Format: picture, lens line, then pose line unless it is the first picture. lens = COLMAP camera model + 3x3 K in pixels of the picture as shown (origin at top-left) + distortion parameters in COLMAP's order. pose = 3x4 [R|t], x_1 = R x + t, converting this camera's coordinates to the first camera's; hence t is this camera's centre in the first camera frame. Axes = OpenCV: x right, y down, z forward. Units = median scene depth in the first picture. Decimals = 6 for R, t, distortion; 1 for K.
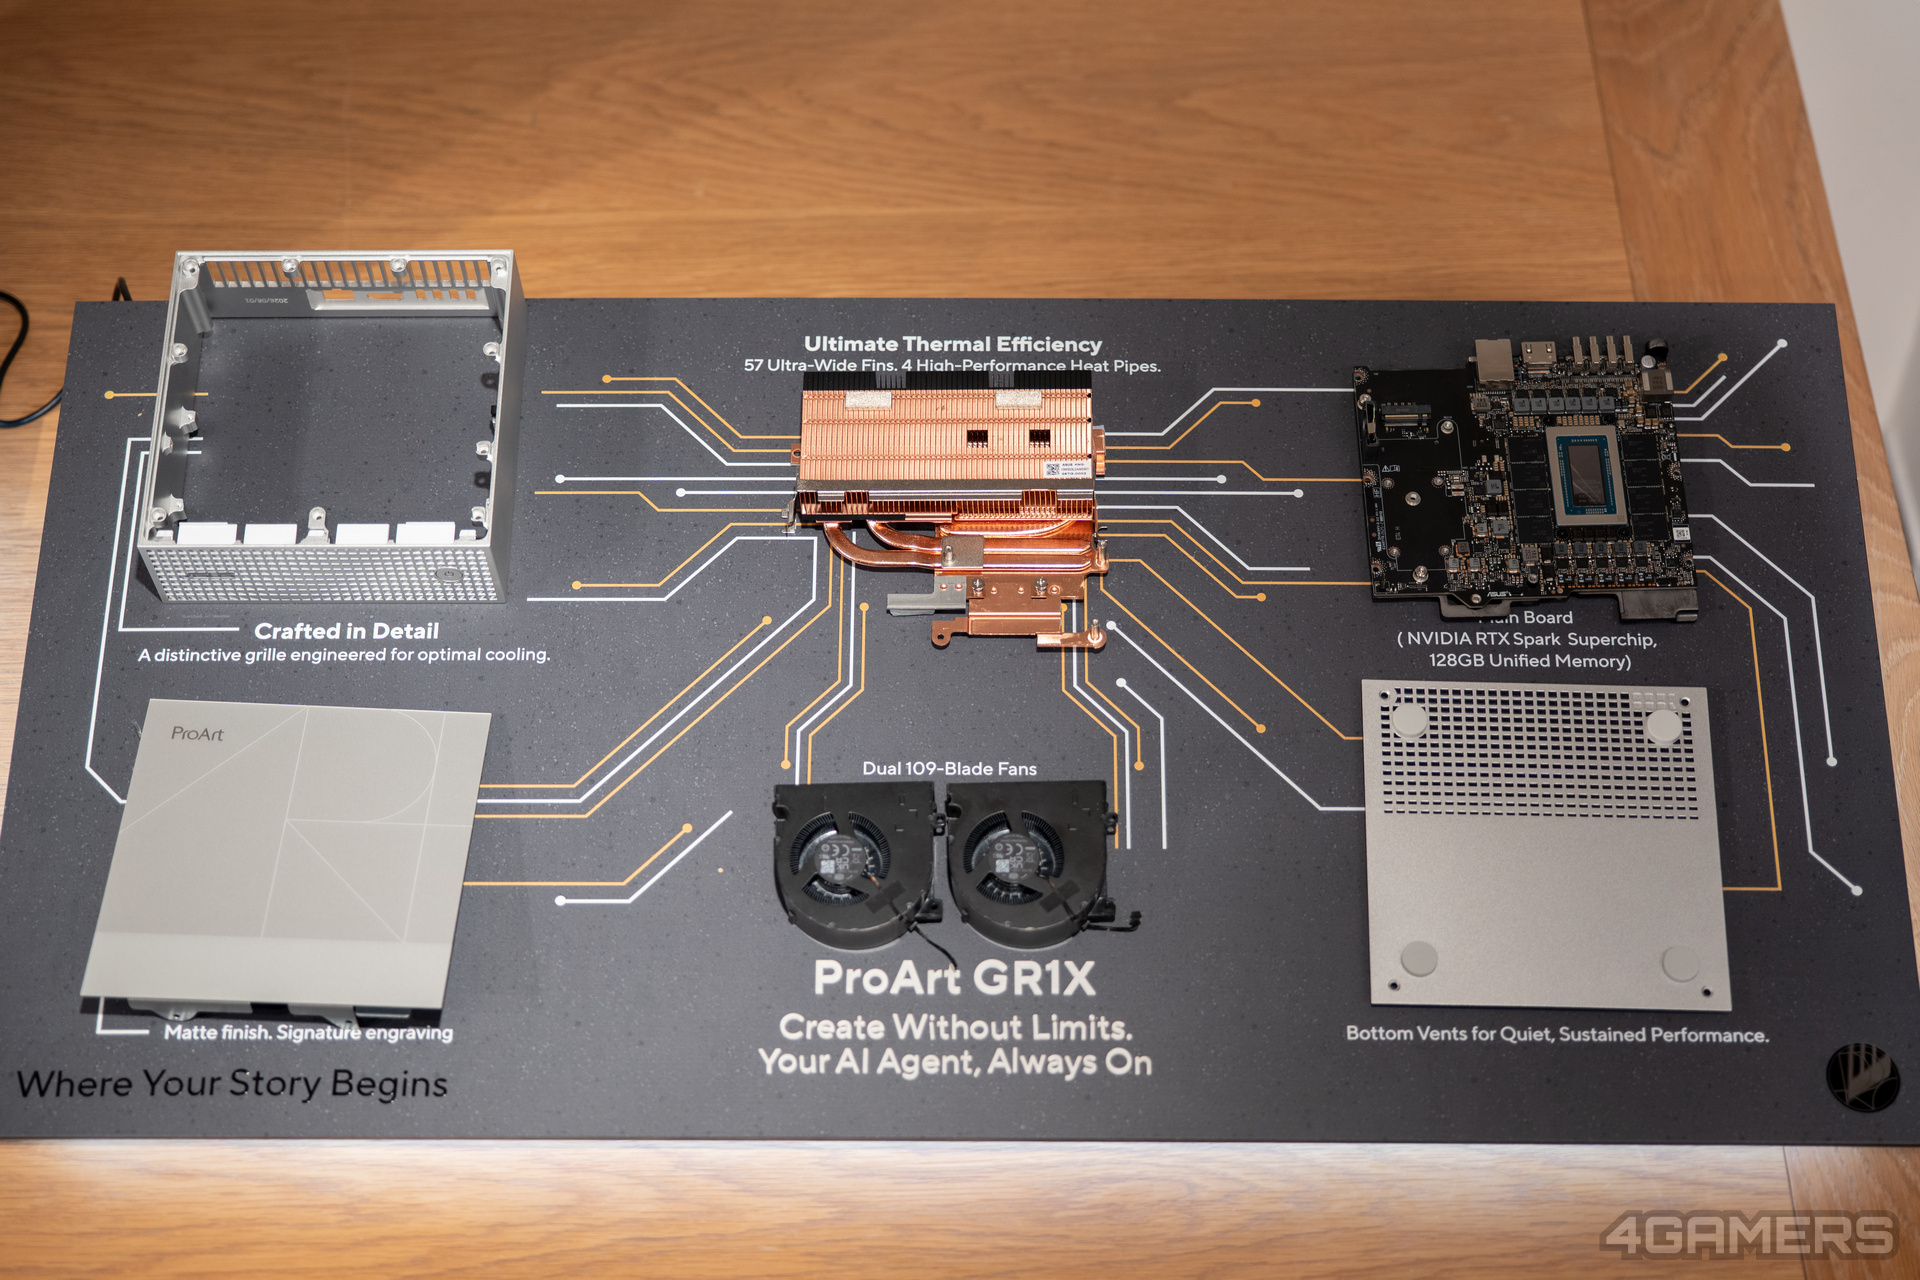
lens RADIAL K [[3446.5, 0, 960.7], [0, 3446.5, 642.2], [0, 0, 1]] dist [-0.016214, 0.000000]
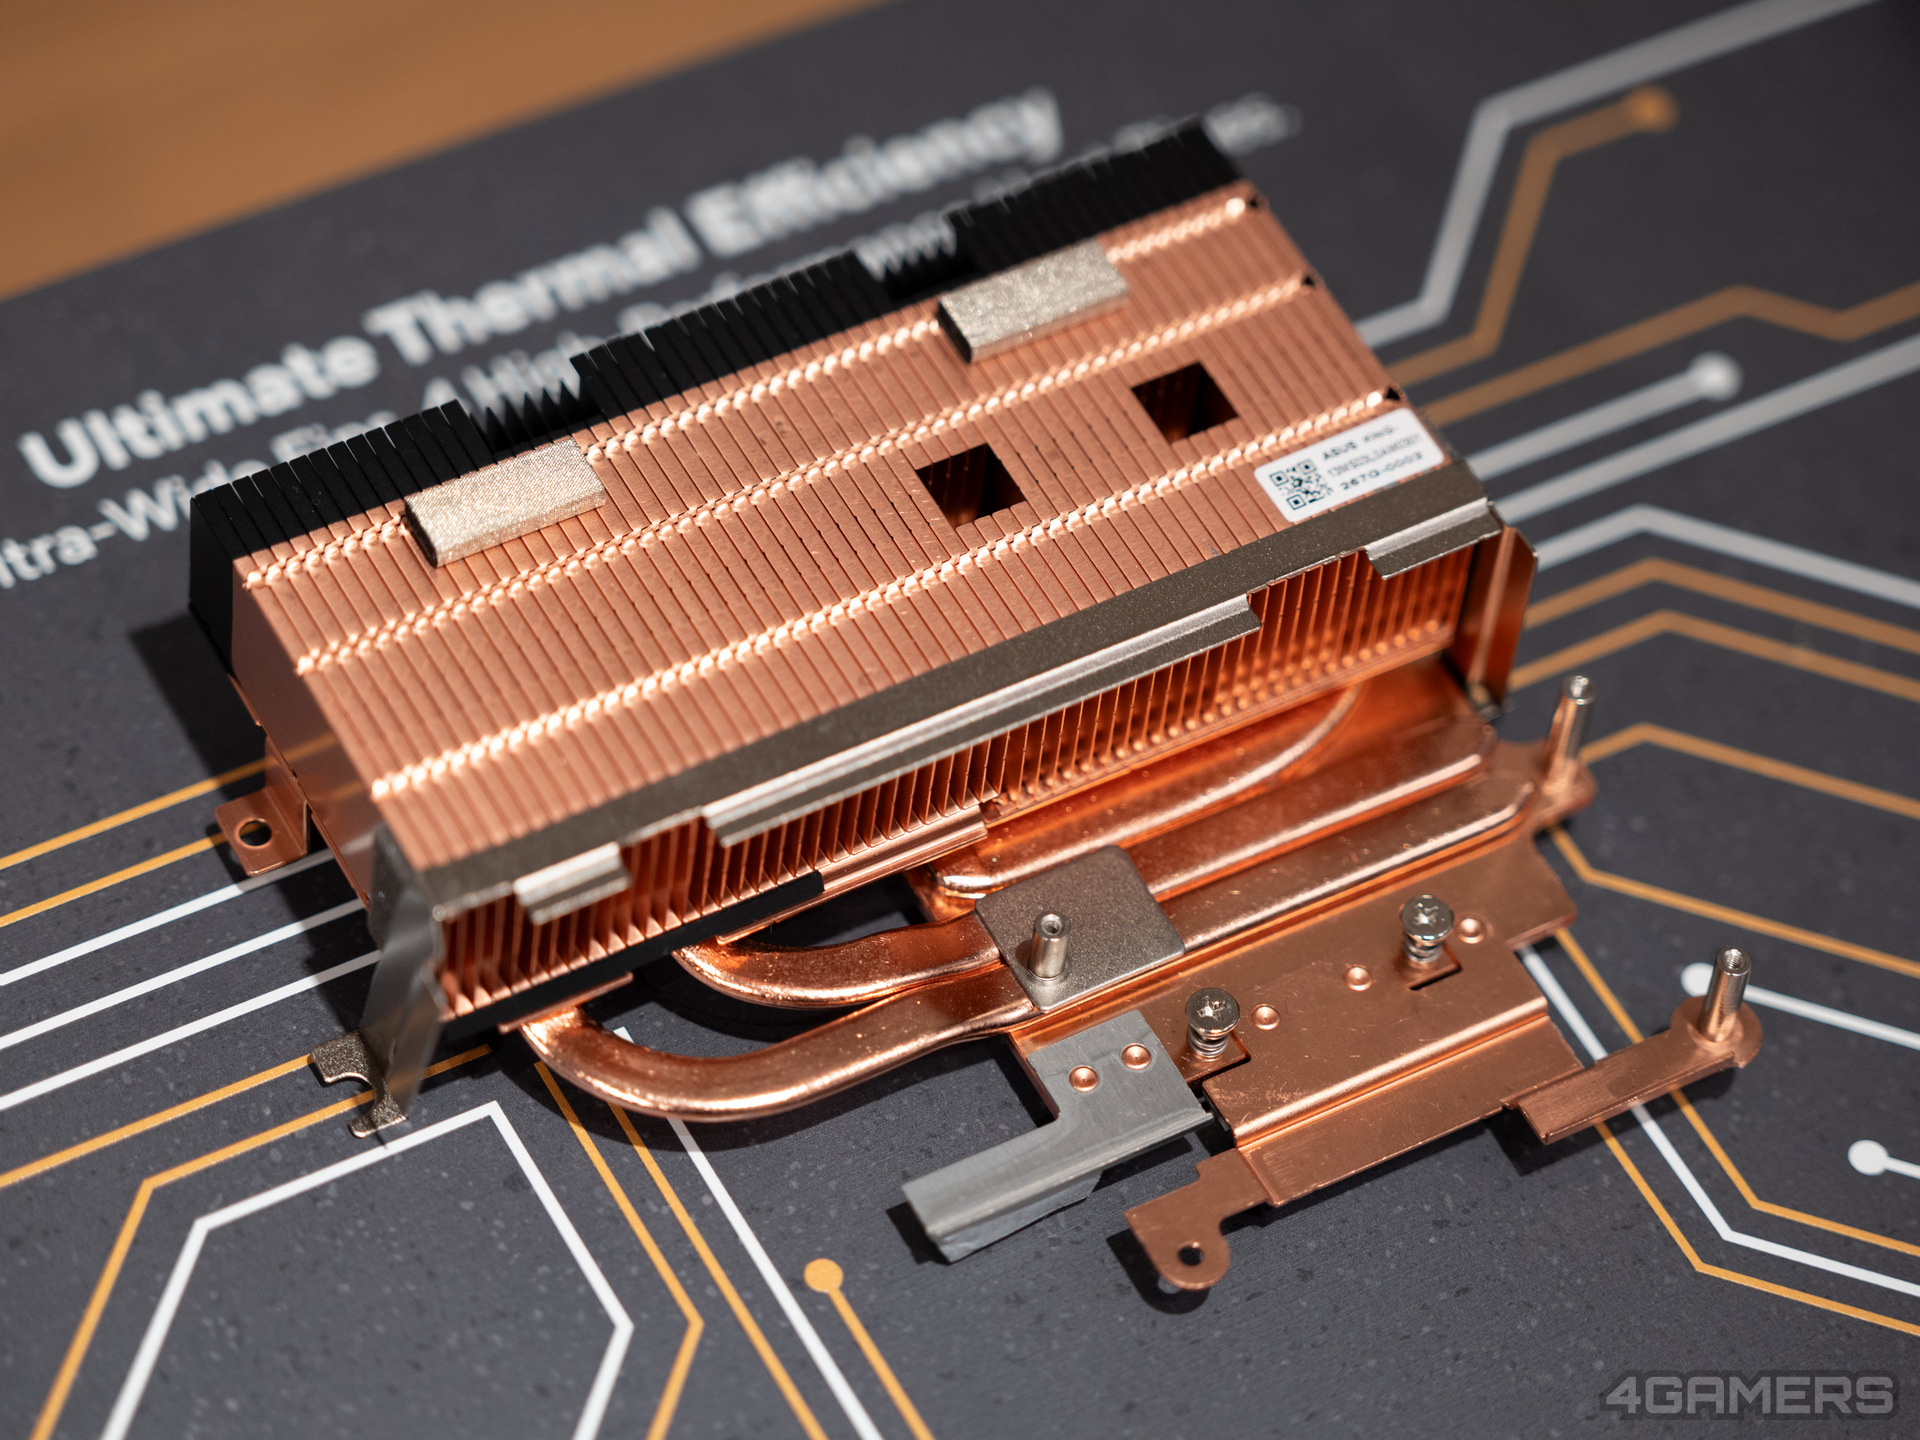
lens RADIAL K [[6414.2, 0, 959.5], [0, 6414.2, 719.9], [0, 0, 1]] dist [0.069210, 0.000000]
pose [[0.864532, -0.340561, 0.369598, -0.173362], [0.389240, 0.918928, -0.063743, -0.013669], [-0.317925, 0.198970, 0.927003, 0.566936]]
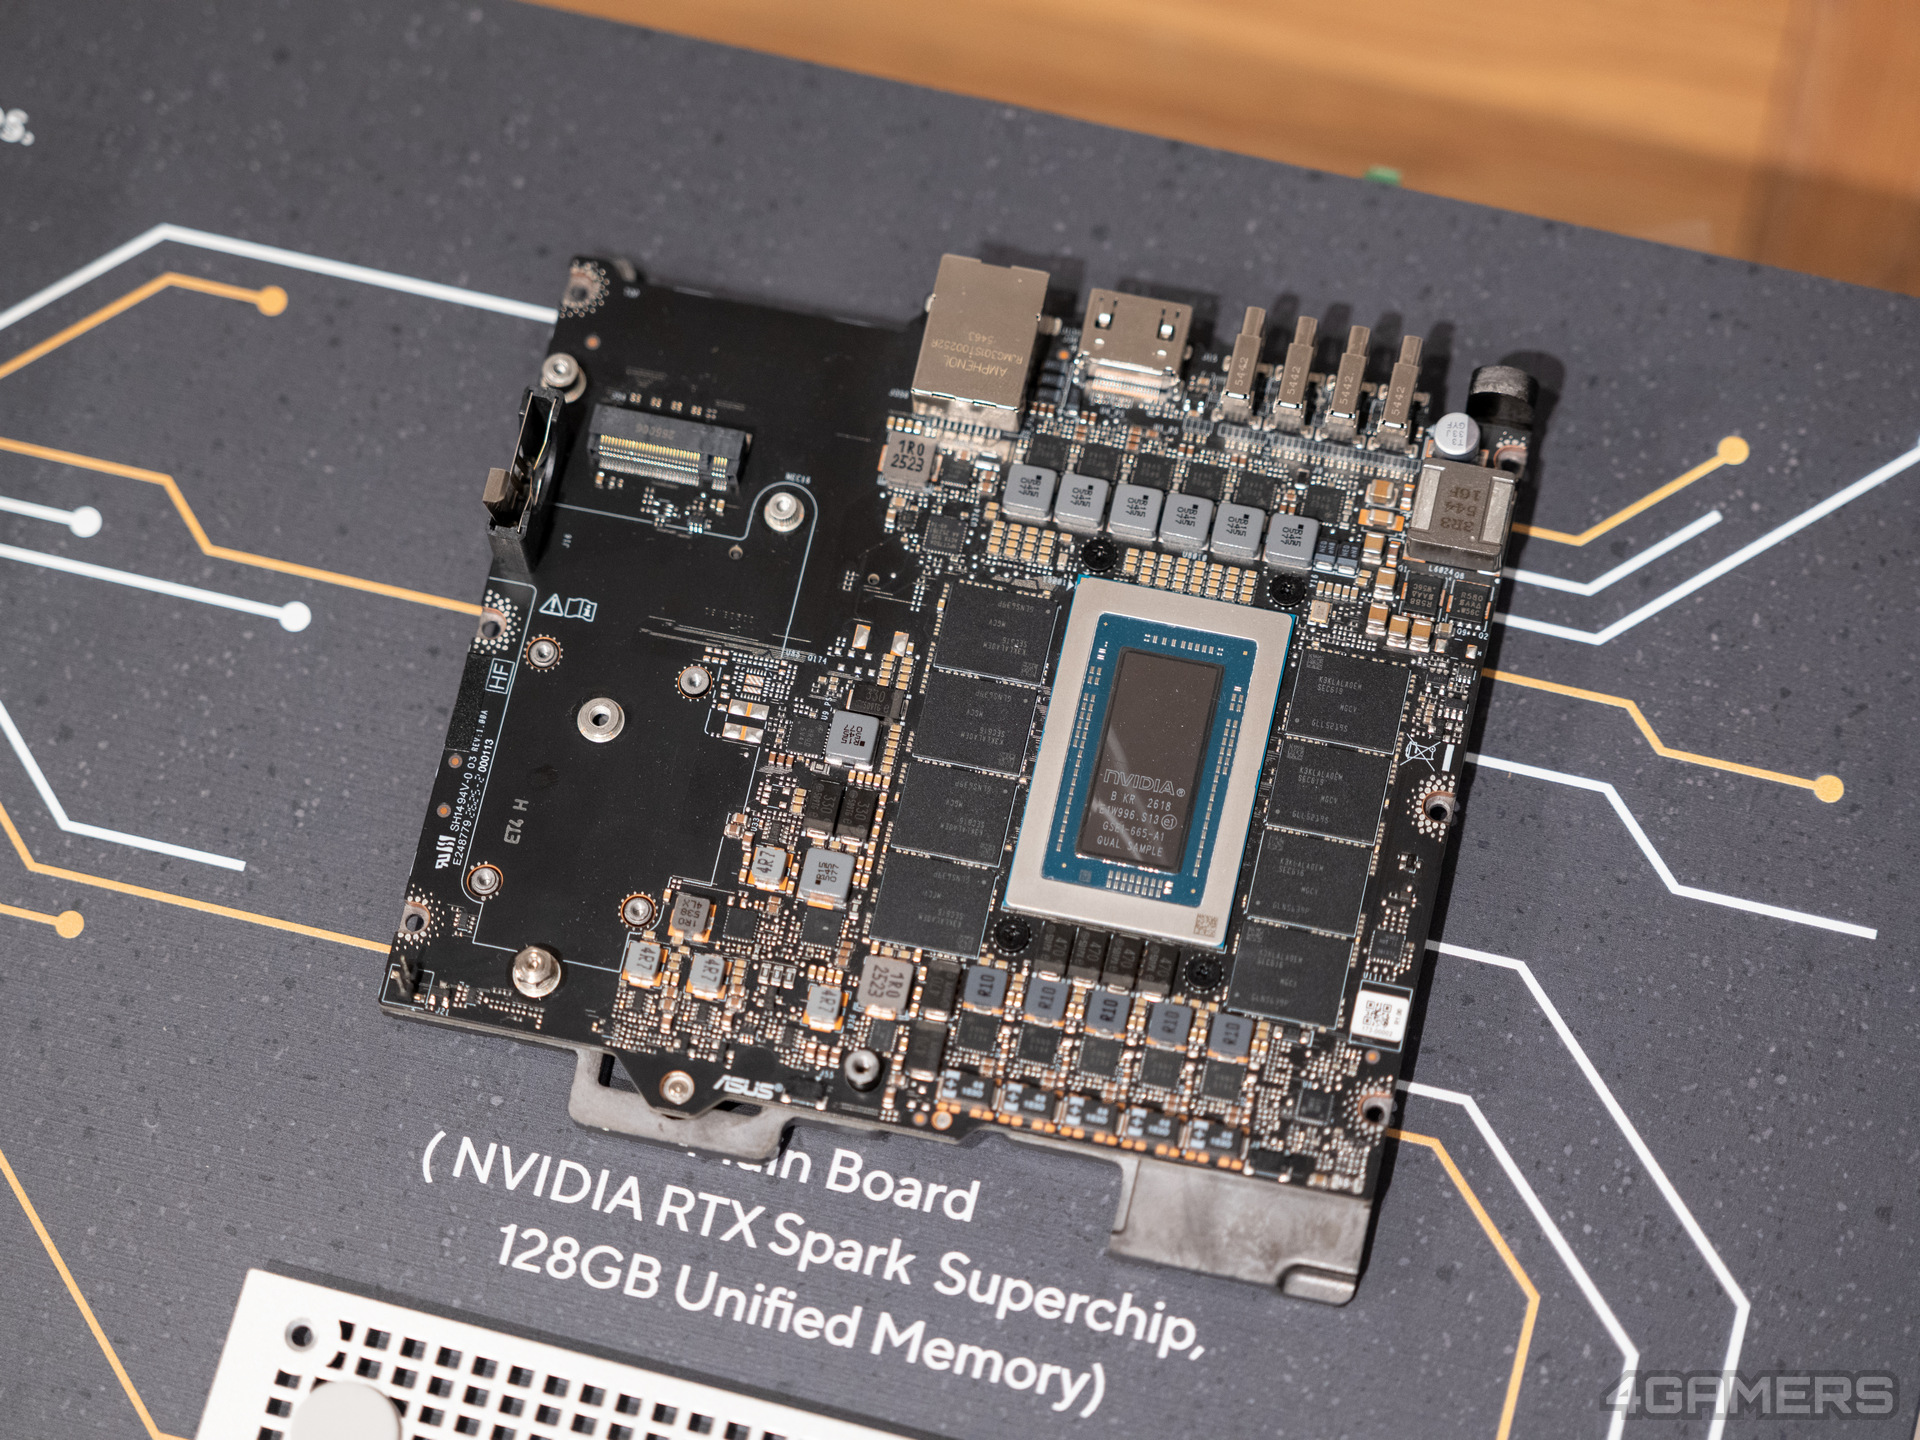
lens RADIAL K [[6414.2, 0, 960.0], [0, 6414.2, 718.6], [0, 0, 1]] dist [0.069210, 0.000000]
pose [[0.969797, 0.212245, -0.120187, 0.236938], [-0.193717, 0.969641, 0.149230, -0.138243], [0.148211, -0.121441, 0.981471, 0.420571]]
